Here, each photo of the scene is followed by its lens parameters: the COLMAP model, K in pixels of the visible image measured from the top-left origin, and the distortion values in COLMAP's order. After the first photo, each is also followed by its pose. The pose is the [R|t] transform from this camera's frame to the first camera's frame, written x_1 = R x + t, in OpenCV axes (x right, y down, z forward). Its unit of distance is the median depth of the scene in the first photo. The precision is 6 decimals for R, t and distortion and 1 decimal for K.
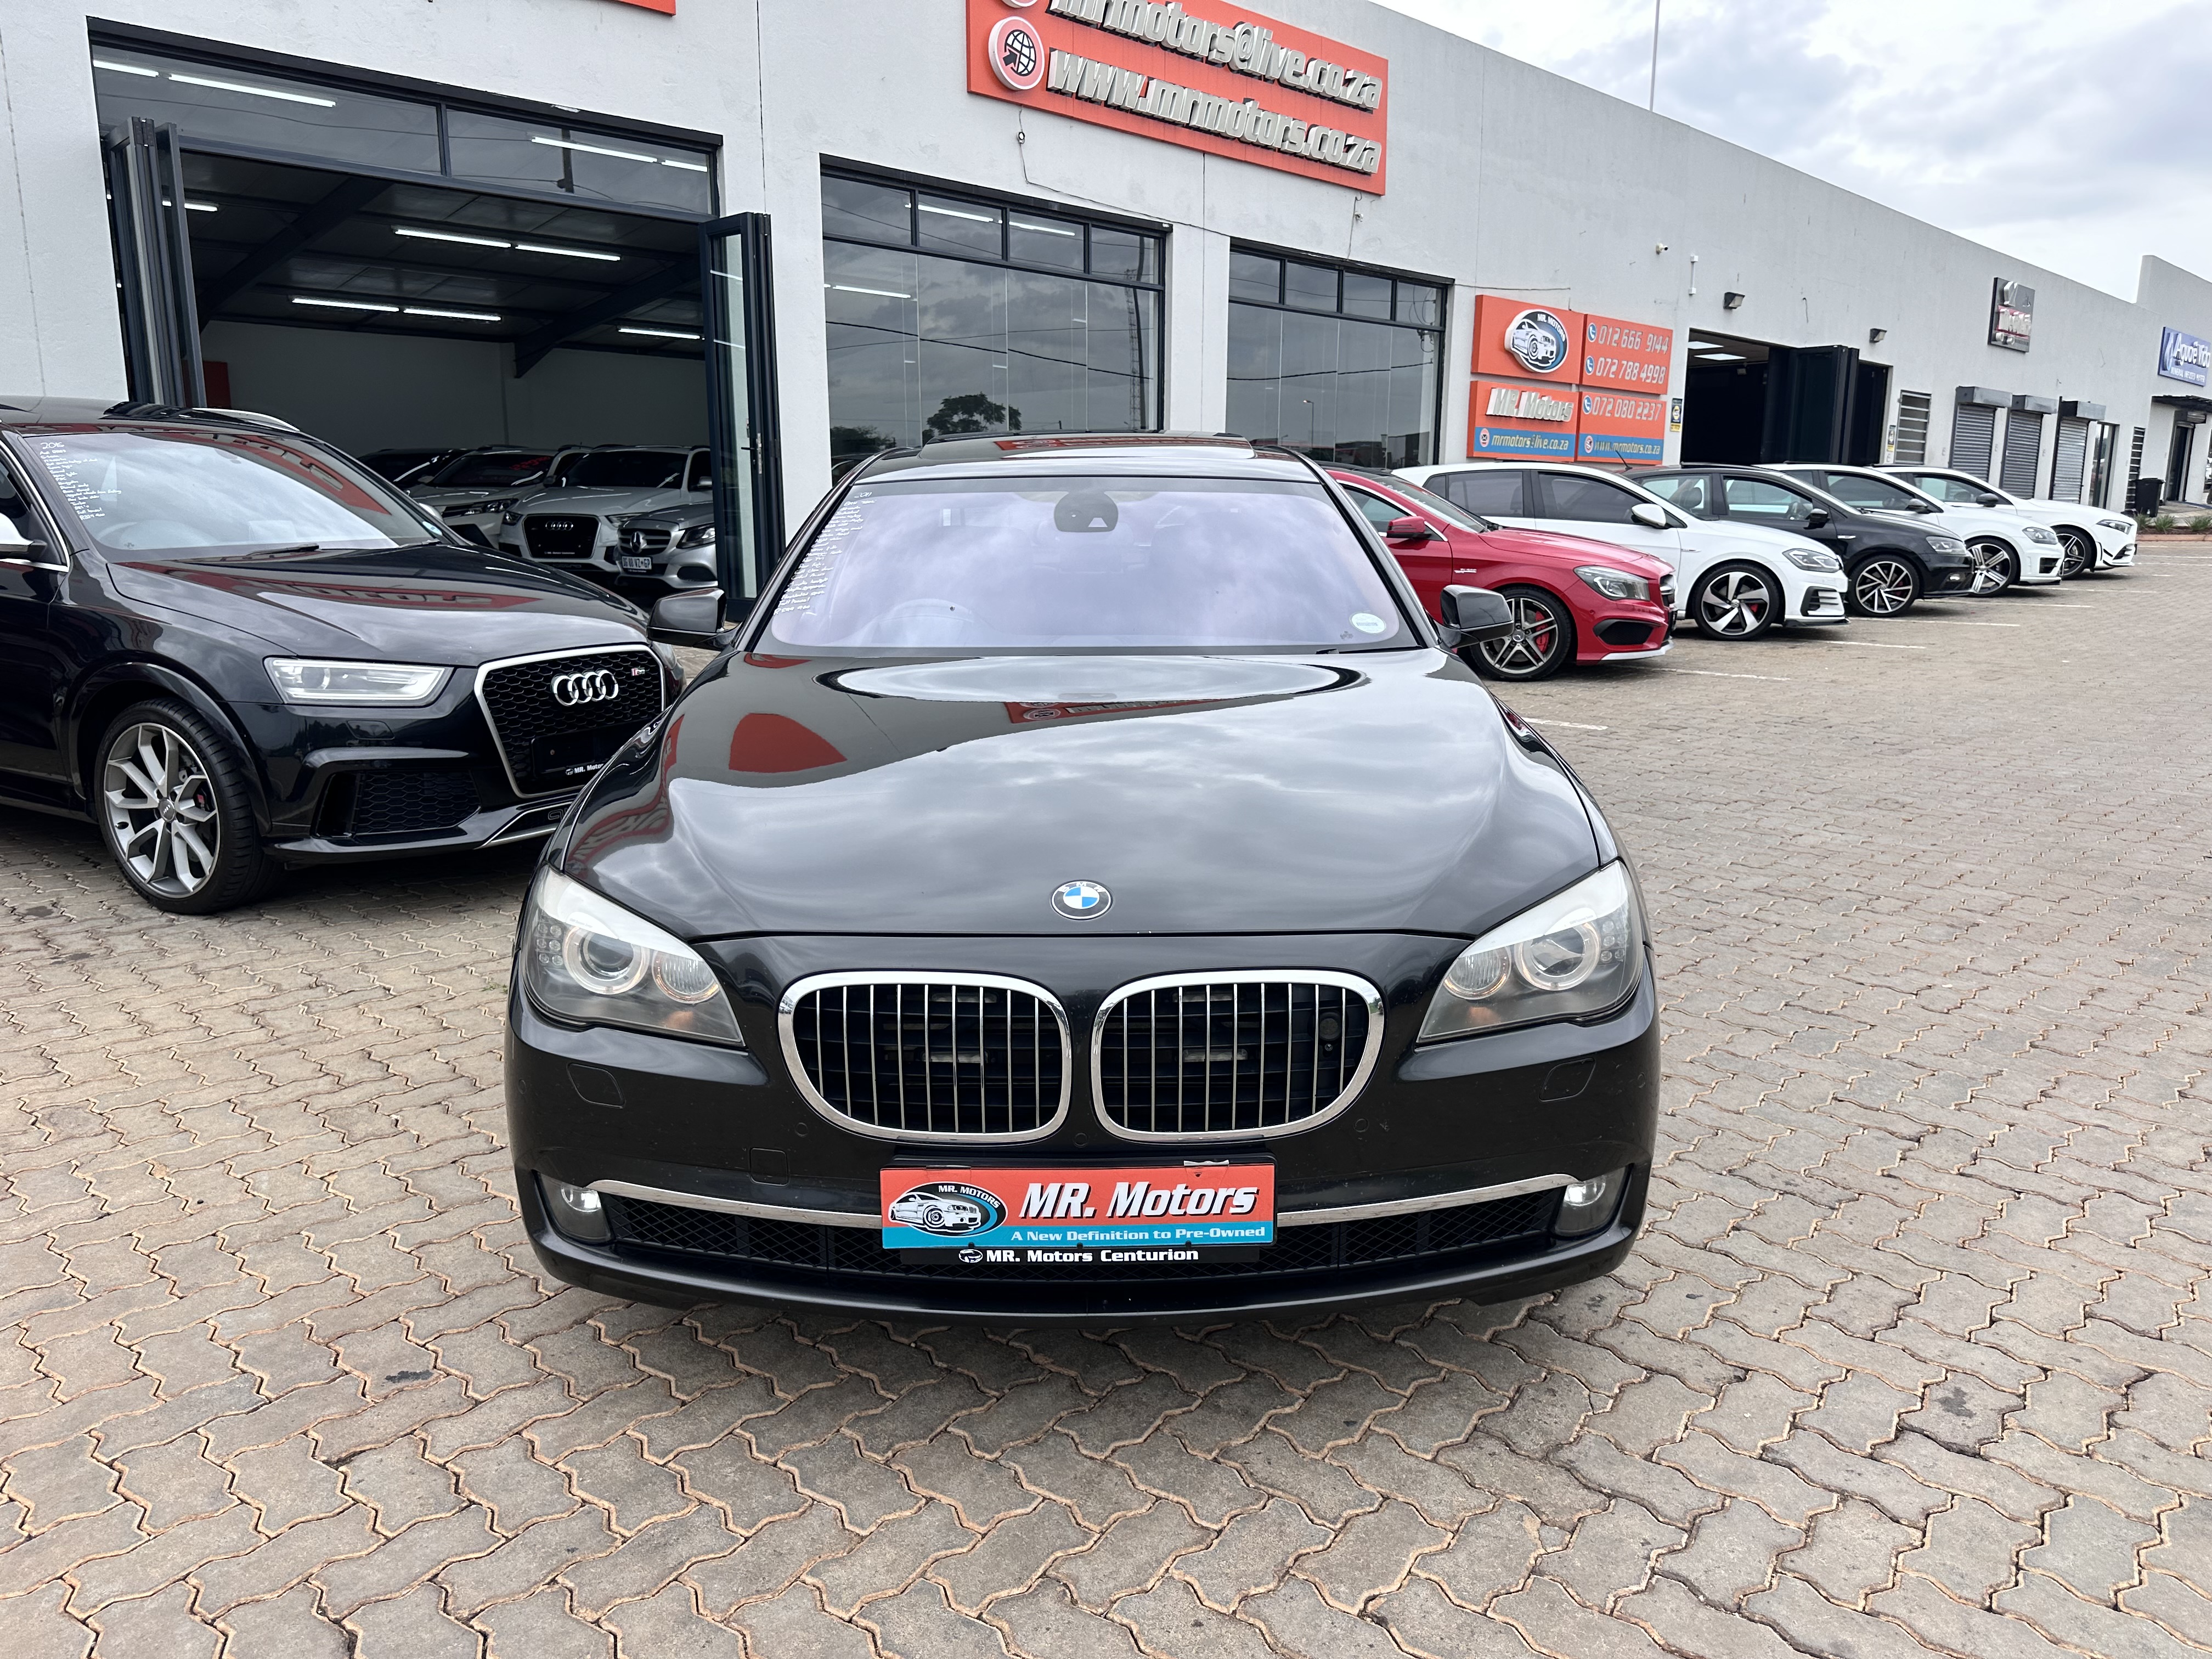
lens RADIAL K [[1629.1, 0, 1094.5], [0, 1629.1, 794.5], [0, 0, 1]] dist [0.034138, -0.053156]
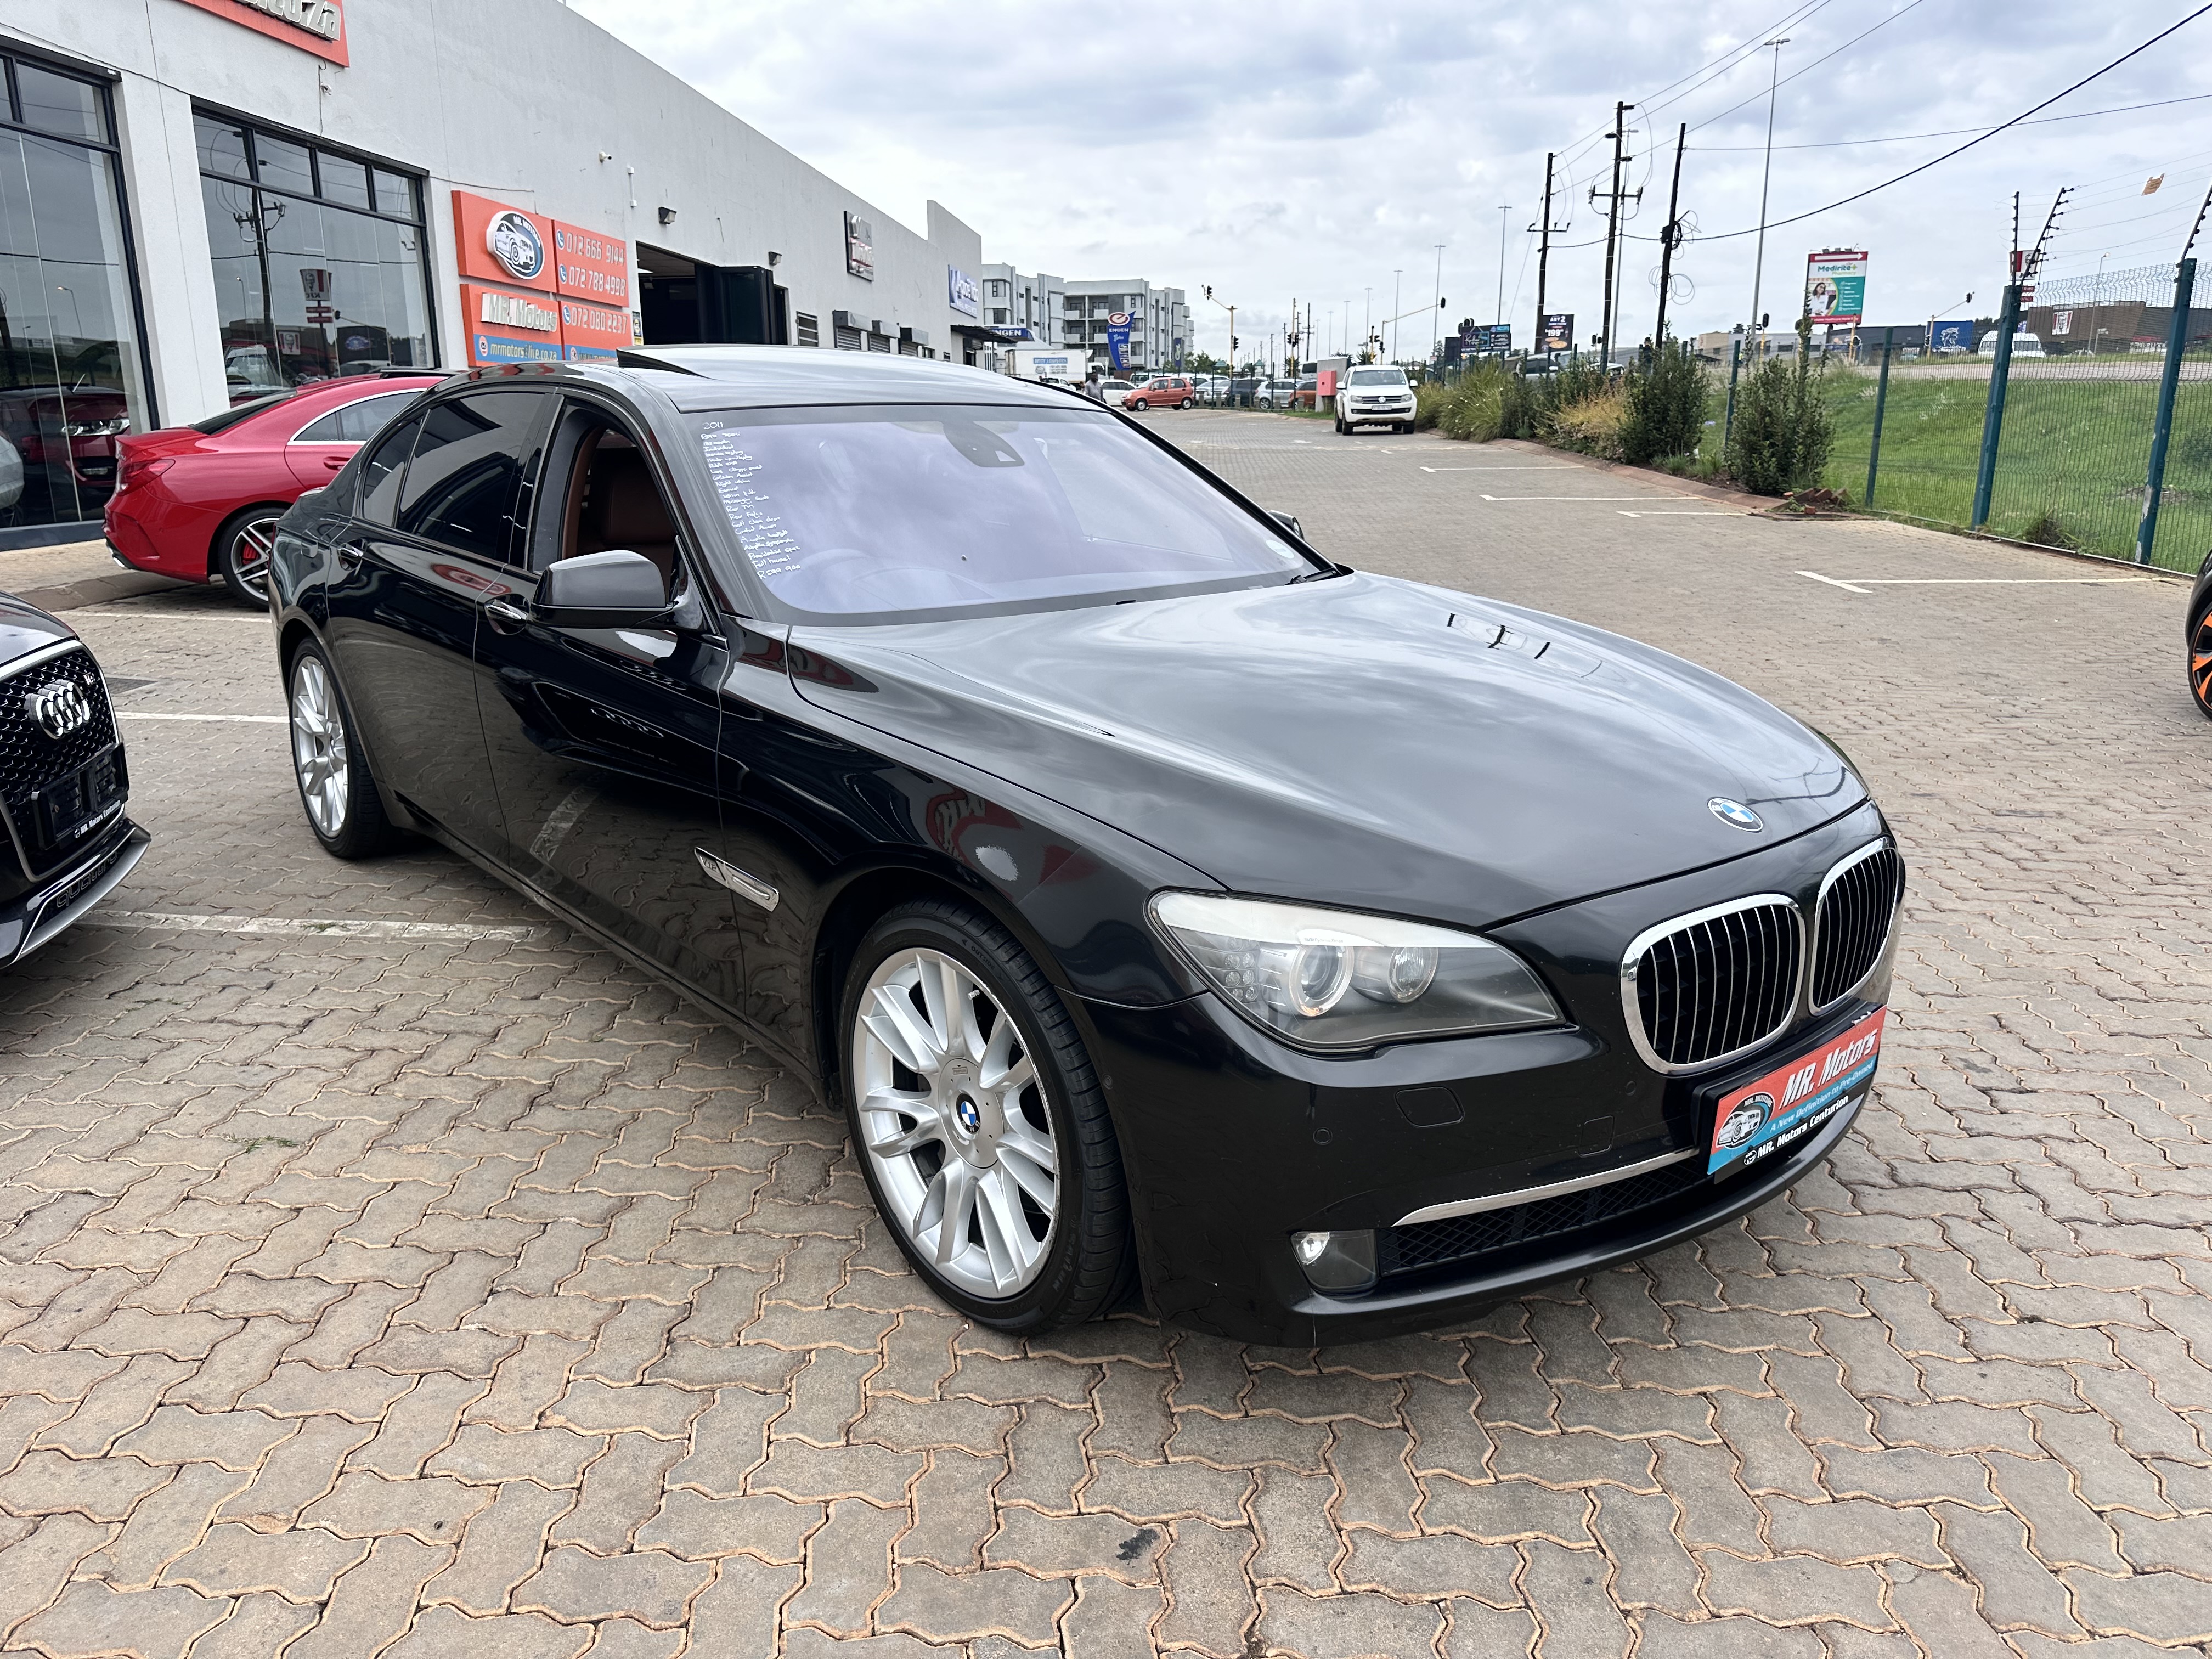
lens RADIAL K [[1629.1, 0, 1094.5], [0, 1629.1, 794.5], [0, 0, 1]] dist [0.034138, -0.053156]
pose [[0.743568, -0.154448, 0.650579, -0.159181], [0.119539, 0.987989, 0.097924, -0.016448], [-0.657889, 0.004956, 0.753099, 0.070737]]
